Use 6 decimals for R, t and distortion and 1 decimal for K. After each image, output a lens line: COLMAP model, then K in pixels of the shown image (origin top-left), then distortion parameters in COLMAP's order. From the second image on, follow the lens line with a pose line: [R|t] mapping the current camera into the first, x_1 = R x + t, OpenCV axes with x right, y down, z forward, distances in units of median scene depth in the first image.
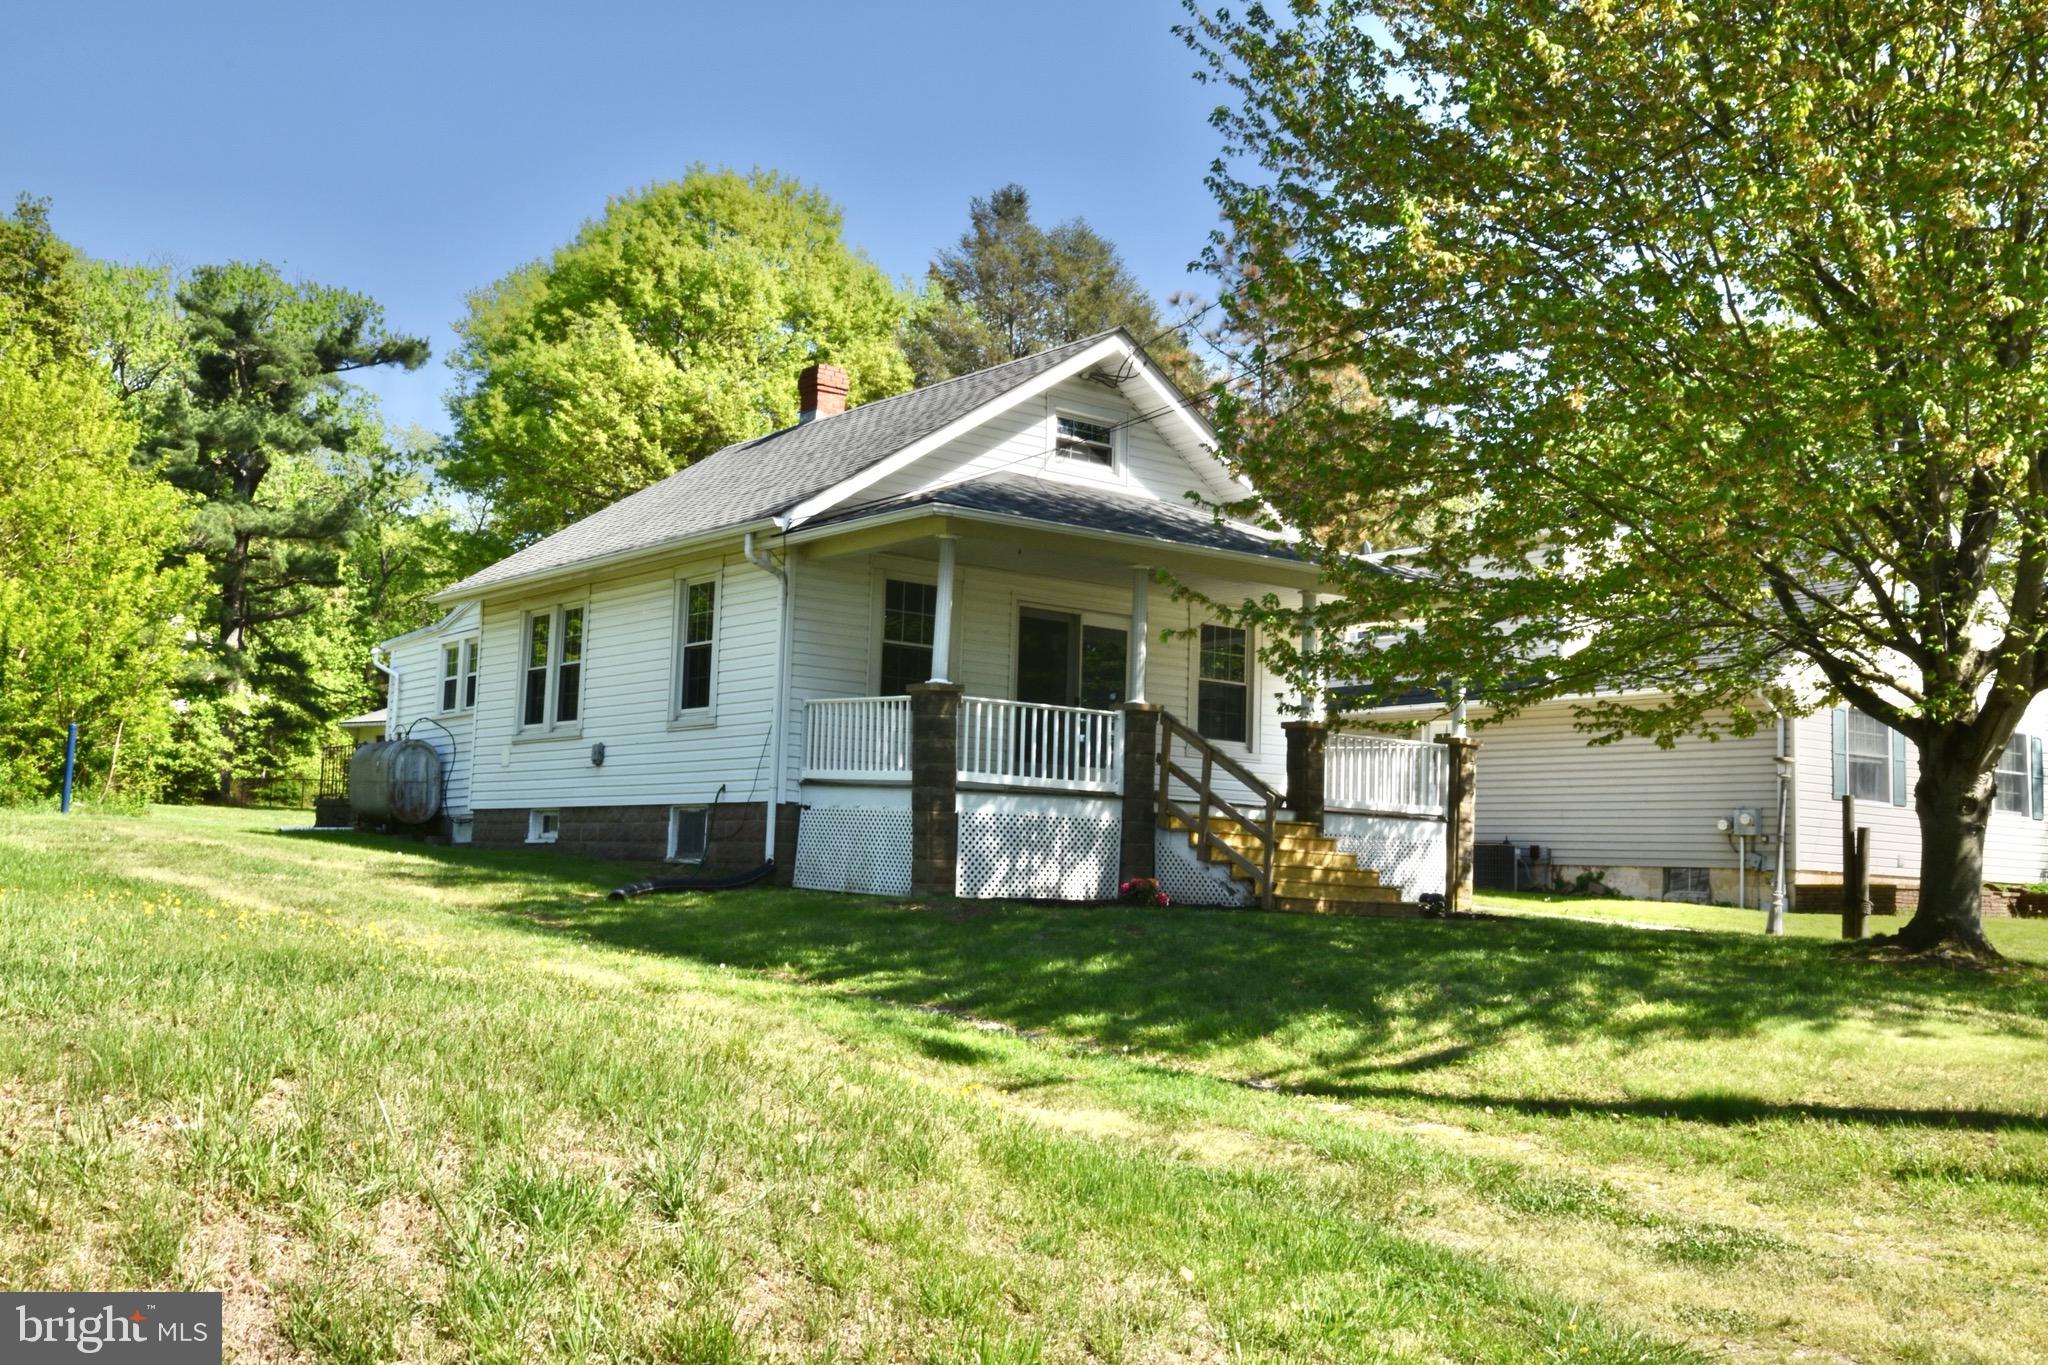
lens RADIAL K [[2157.8, 0, 1026.2], [0, 2157.8, 670.6], [0, 0, 1]] dist [0.066803, 0.000000]
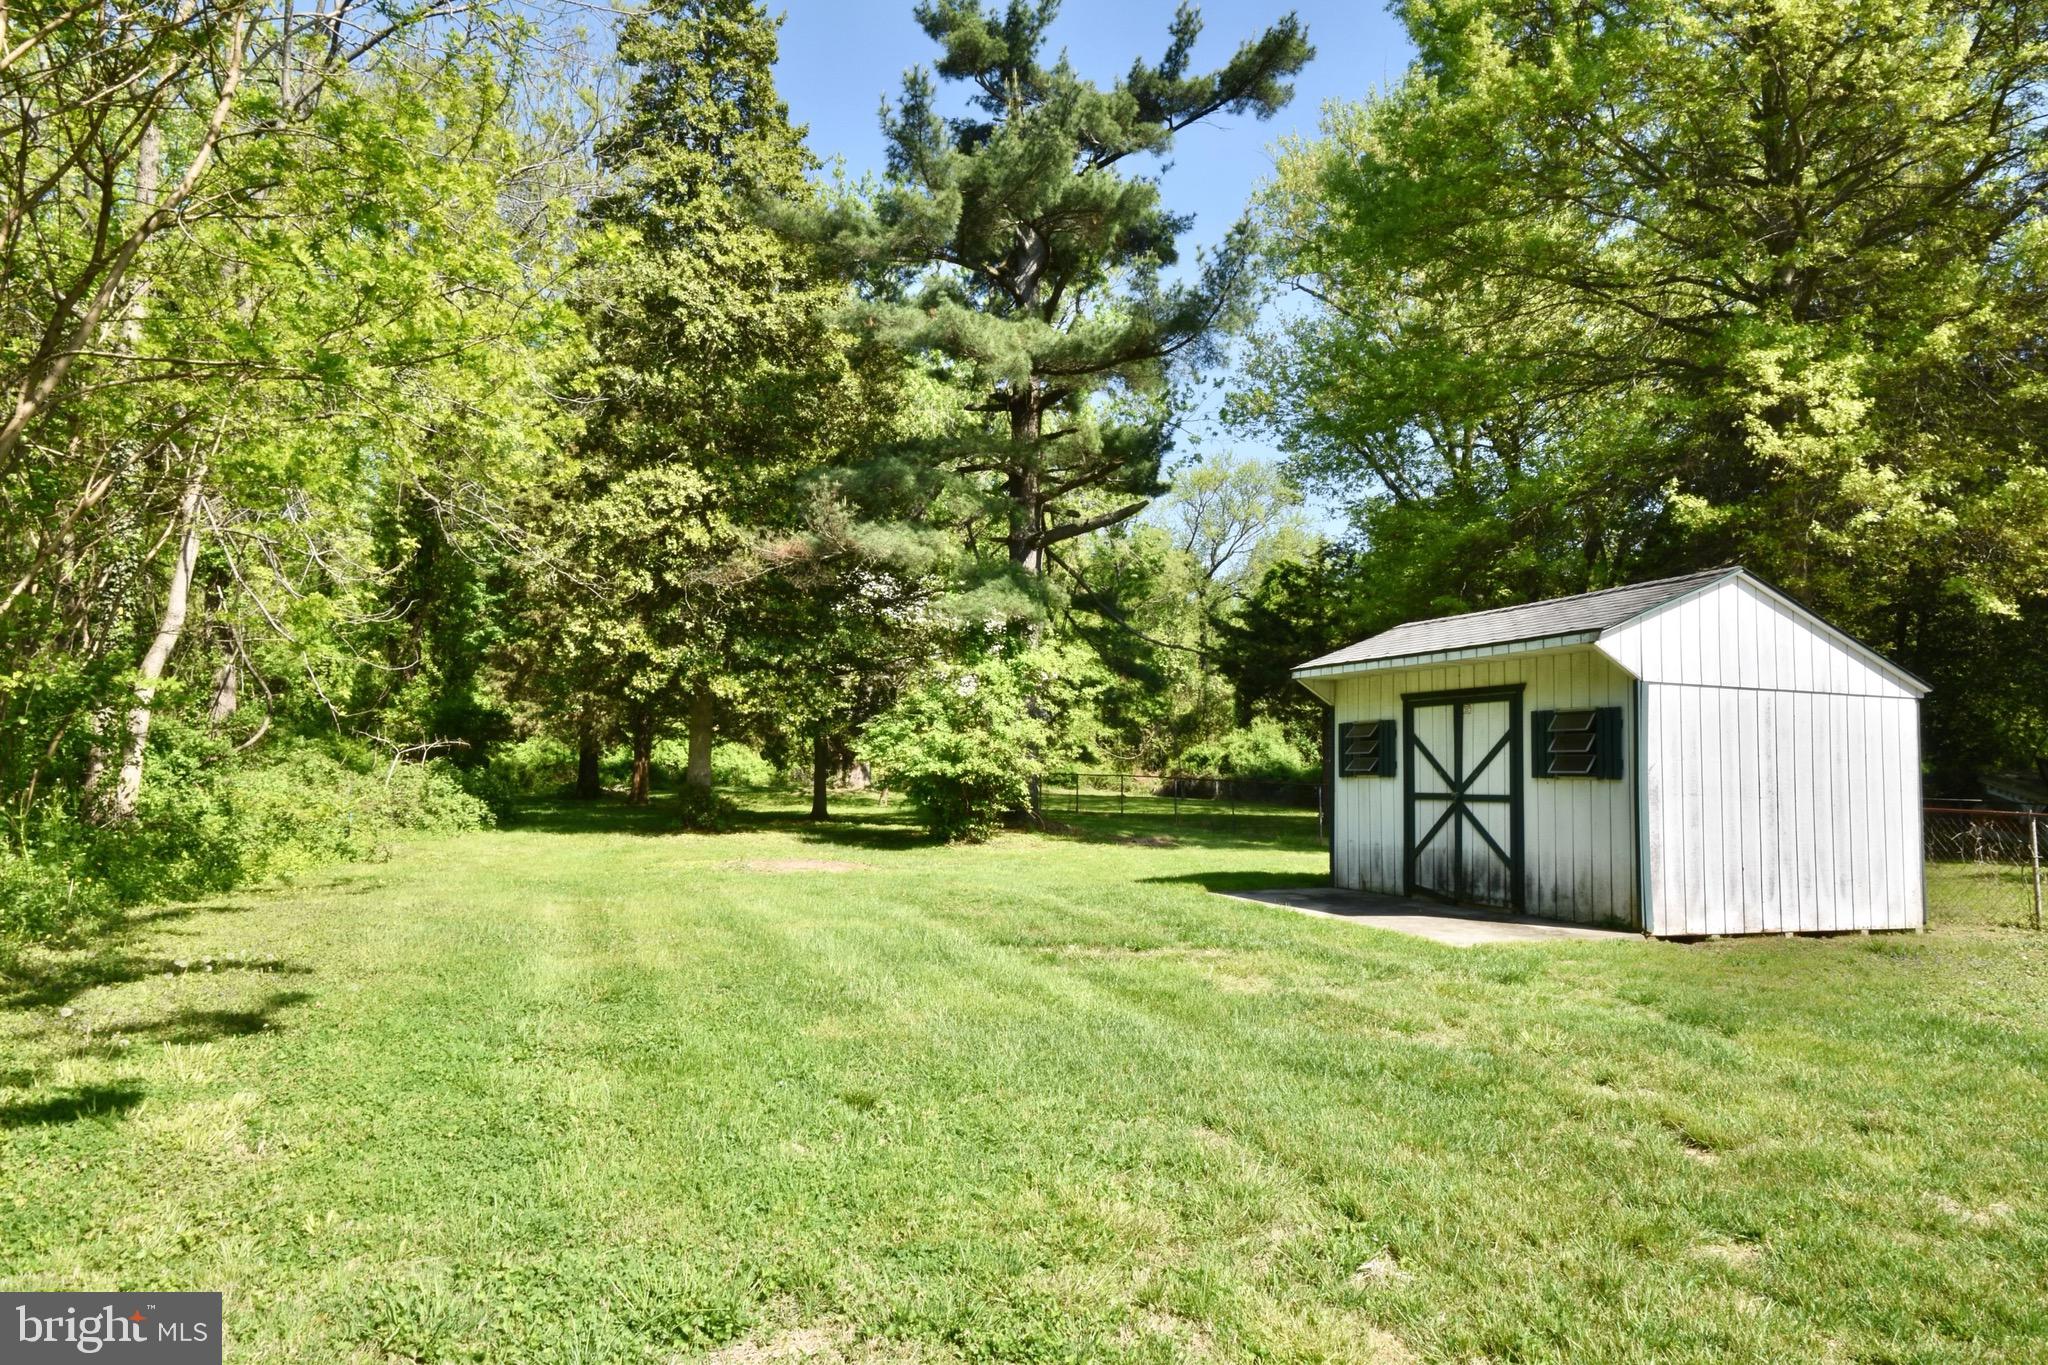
lens RADIAL K [[1266.9, 0, 1033.6], [0, 1266.9, 701.1], [0, 0, 1]] dist [0.004854, 0.000346]
pose [[0.948376, -0.054330, -0.312458, -0.436188], [0.060664, 0.998102, 0.010577, 0.037029], [0.311291, -0.028986, 0.949873, 1.131361]]
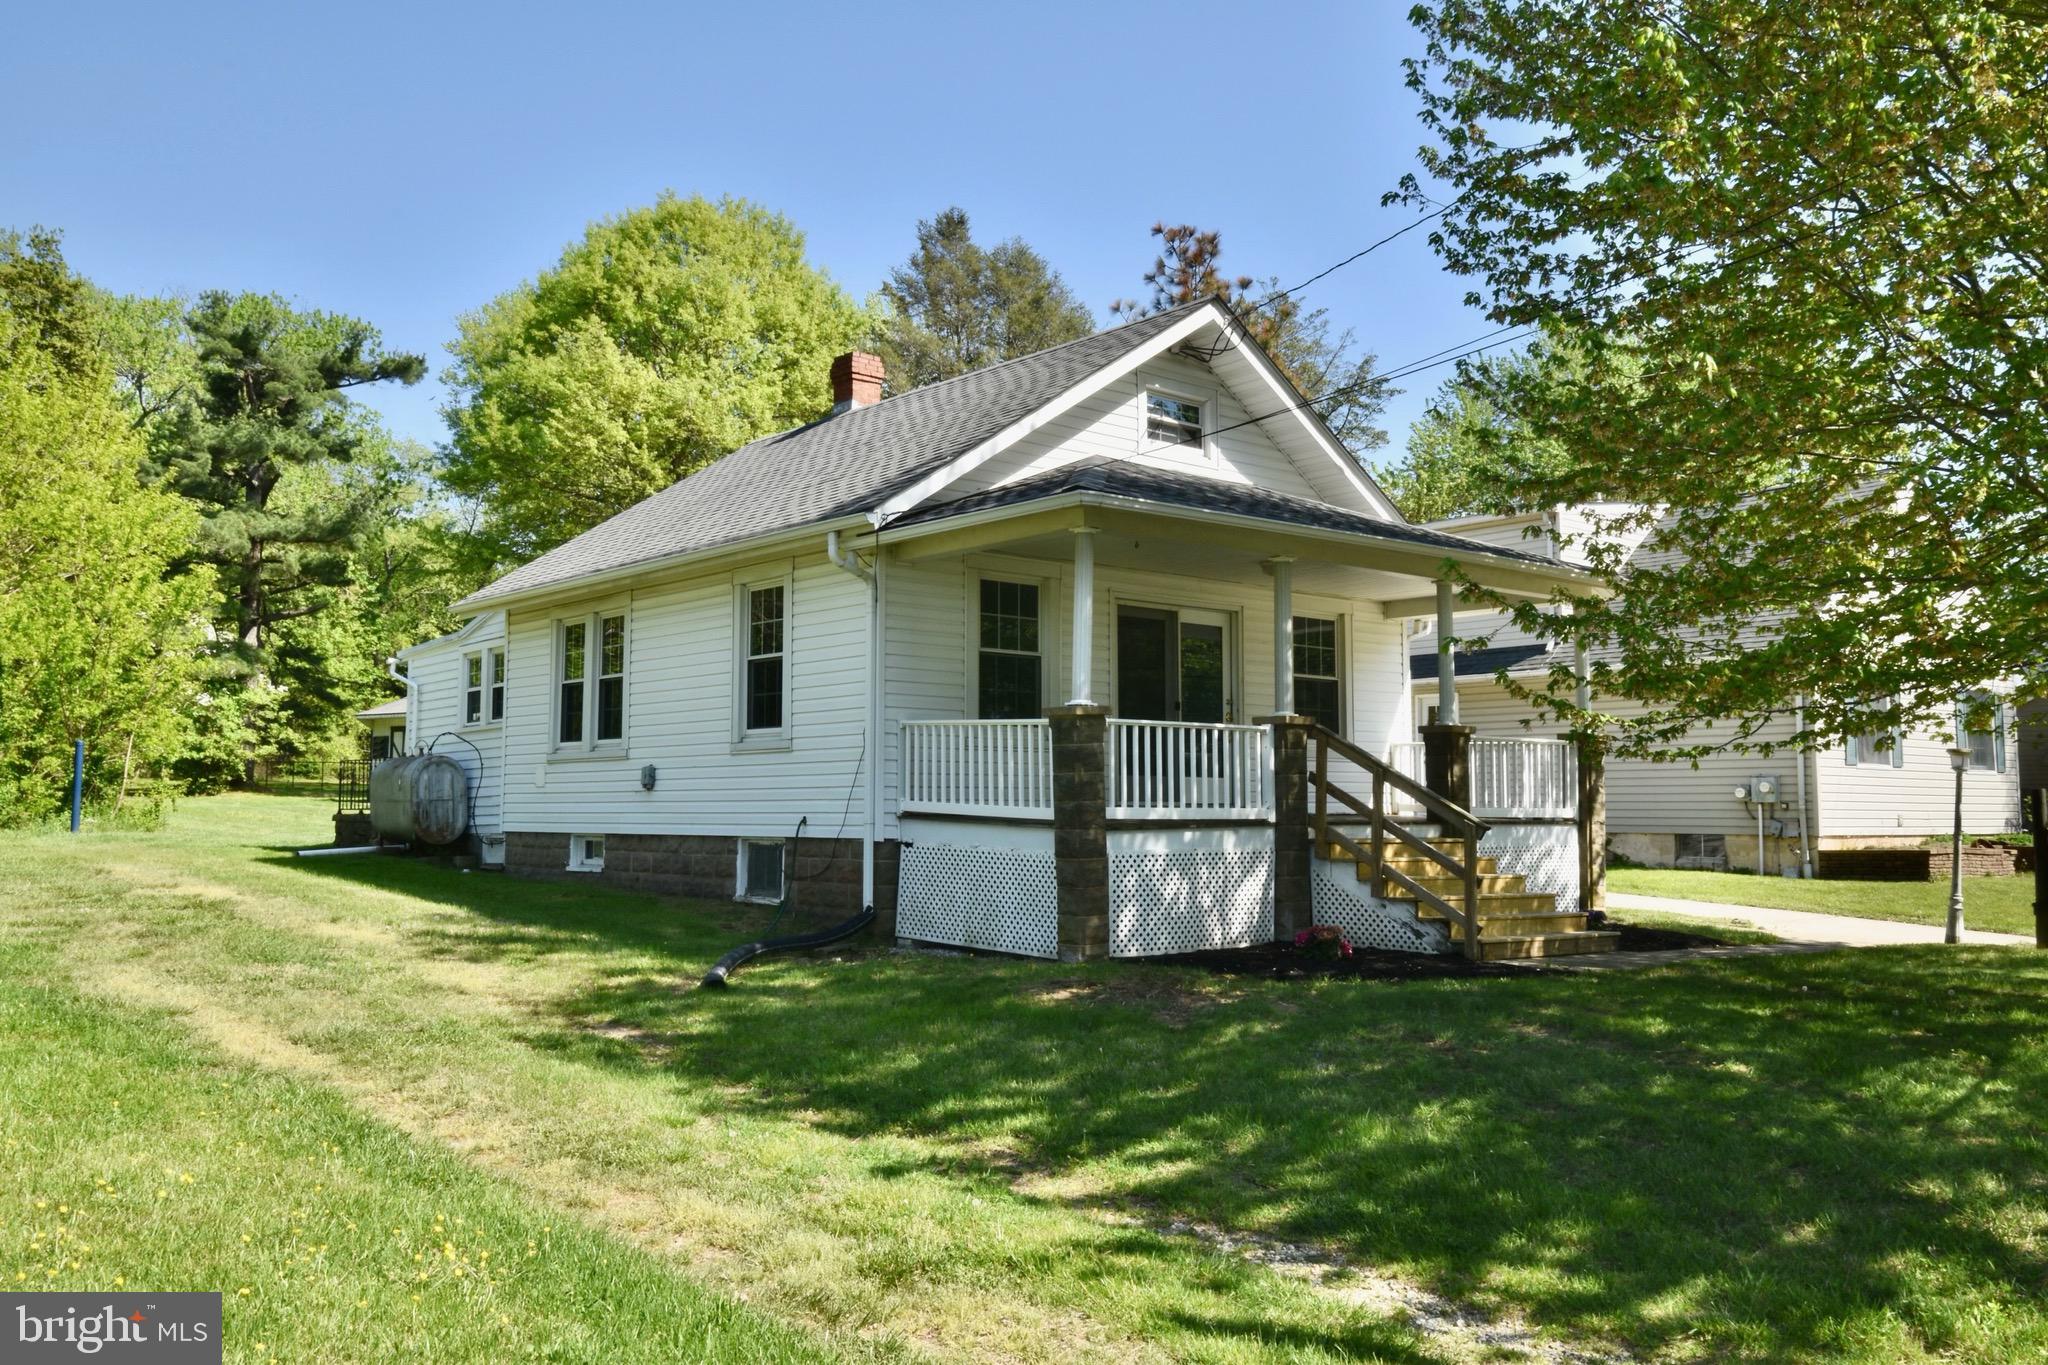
lens RADIAL K [[1747.8, 0, 1042.4], [0, 1747.8, 685.8], [0, 0, 1]] dist [0.026501, 0.005257]
pose [[0.997289, -0.028590, 0.067801, -0.056409], [0.026487, 0.999146, 0.031708, -0.013099], [-0.068650, -0.029826, 0.997195, 0.176588]]
